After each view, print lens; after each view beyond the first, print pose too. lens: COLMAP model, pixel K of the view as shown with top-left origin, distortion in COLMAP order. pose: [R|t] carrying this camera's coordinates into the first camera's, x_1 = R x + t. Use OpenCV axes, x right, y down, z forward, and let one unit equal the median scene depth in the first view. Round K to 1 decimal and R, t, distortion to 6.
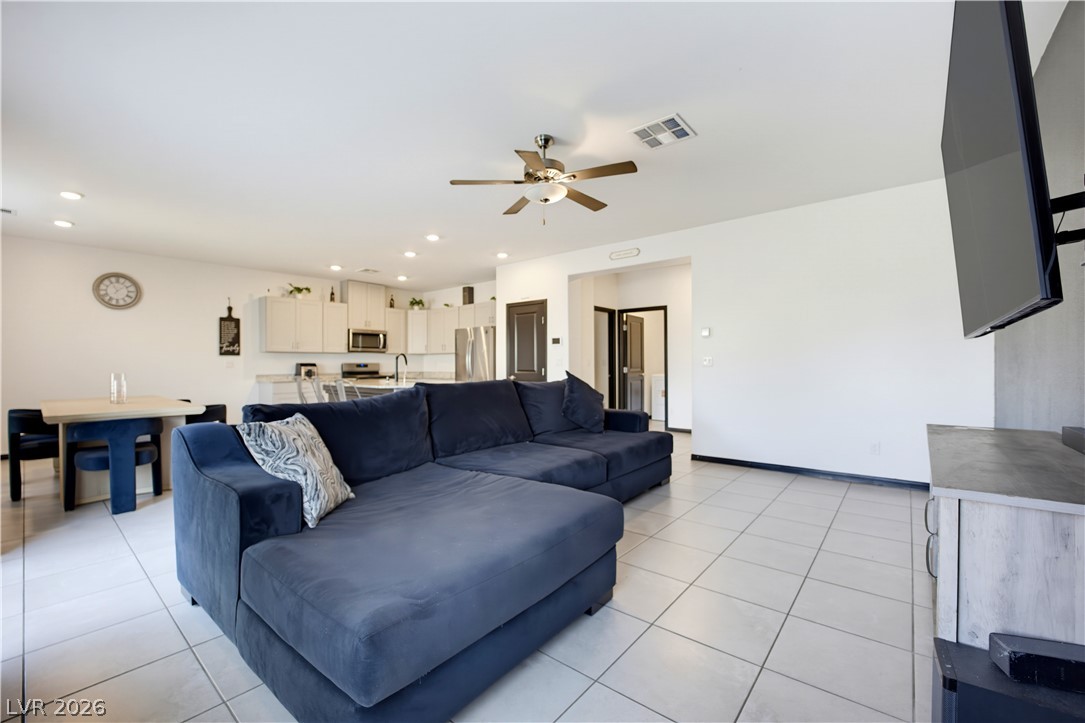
lens RADIAL K [[442.7, 0, 545.3], [0, 442.7, 361.5], [0, 0, 1]] dist [-0.022635, 0.000034]
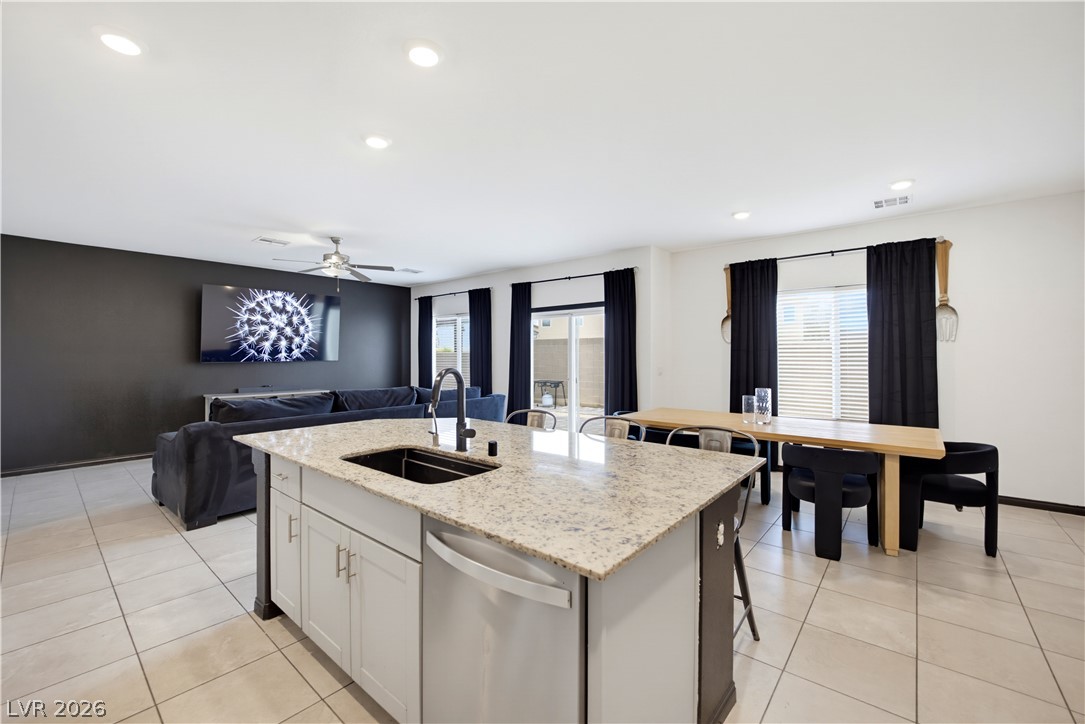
lens RADIAL K [[442.7, 0, 542.0], [0, 442.7, 350.3], [0, 0, 1]] dist [-0.022635, 0.000034]
pose [[-0.999866, 0.008037, 0.014276, -0.325042], [0.007804, 0.999836, -0.016328, -0.020966], [-0.014405, -0.016214, -0.999765, 1.078468]]
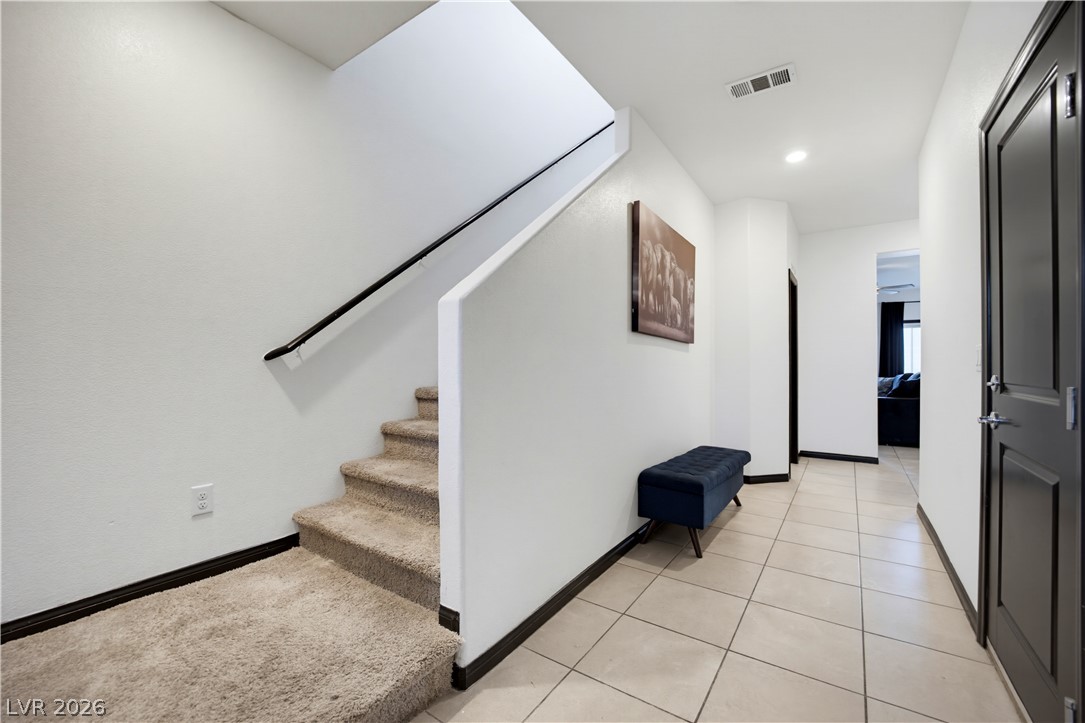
lens RADIAL K [[442.7, 0, 541.5], [0, 442.7, 362.2], [0, 0, 1]] dist [-0.022635, 0.000034]
pose [[-0.996585, 0.007172, -0.082258, 0.829083], [0.008025, 0.999917, -0.010046, 0.003350], [0.082179, -0.010671, -0.996560, 1.340590]]
